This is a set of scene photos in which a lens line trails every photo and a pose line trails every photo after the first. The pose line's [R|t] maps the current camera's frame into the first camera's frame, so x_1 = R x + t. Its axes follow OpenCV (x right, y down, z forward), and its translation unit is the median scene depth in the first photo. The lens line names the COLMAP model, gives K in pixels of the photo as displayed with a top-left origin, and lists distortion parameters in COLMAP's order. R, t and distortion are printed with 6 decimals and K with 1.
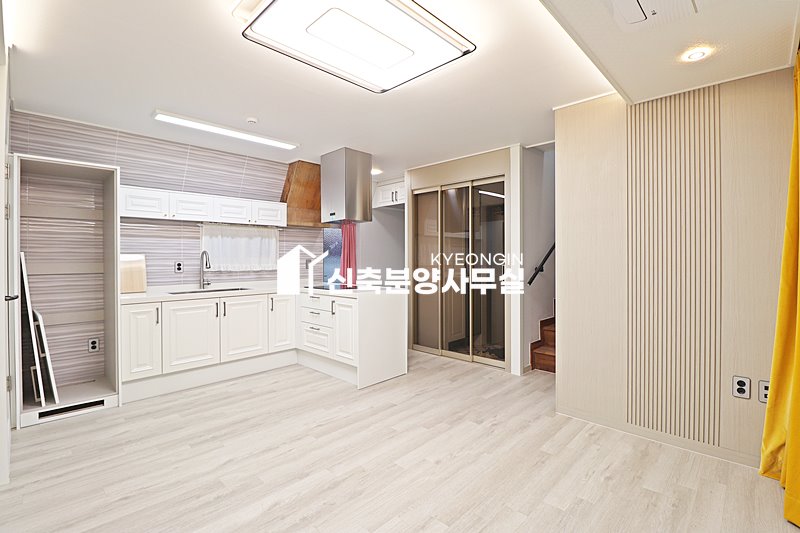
lens RADIAL K [[368.1, 0, 399.8], [0, 368.1, 259.0], [0, 0, 1]] dist [-0.000007, -0.013382]
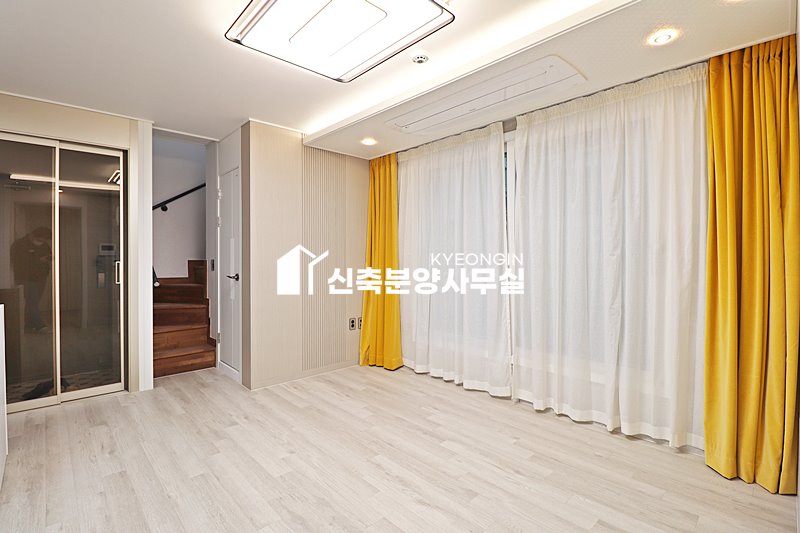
lens RADIAL K [[368.1, 0, 399.8], [0, 368.1, 259.0], [0, 0, 1]] dist [-0.000007, -0.013382]
pose [[0.044406, 0.001337, 0.999013, -0.823060], [0.005340, 0.999984, -0.001575, 0.024085], [-0.998999, 0.005405, 0.044398, 0.604951]]
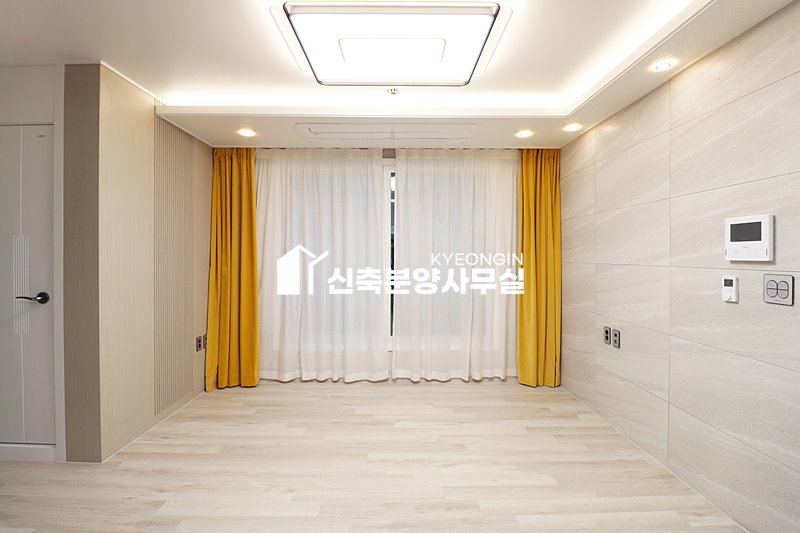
lens RADIAL K [[363.5, 0, 394.4], [0, 363.5, 258.9], [0, 0, 1]] dist [-0.000876, -0.013251]
pose [[-0.692742, -0.004972, 0.721169, -0.645932], [0.003503, 0.999941, 0.010258, -0.014210], [-0.721177, 0.009632, -0.692684, 1.309184]]
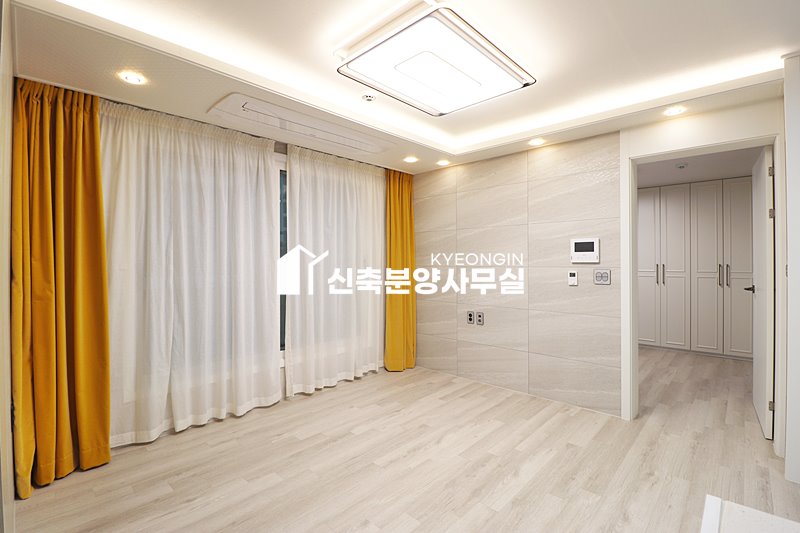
lens RADIAL K [[367.8, 0, 391.7], [0, 367.8, 262.8], [0, 0, 1]] dist [-0.000146, -0.014600]
pose [[-0.999933, 0.007075, 0.009192, 0.031745], [0.007149, 0.999942, 0.008028, -0.015415], [-0.009135, 0.008094, -0.999926, 1.648930]]
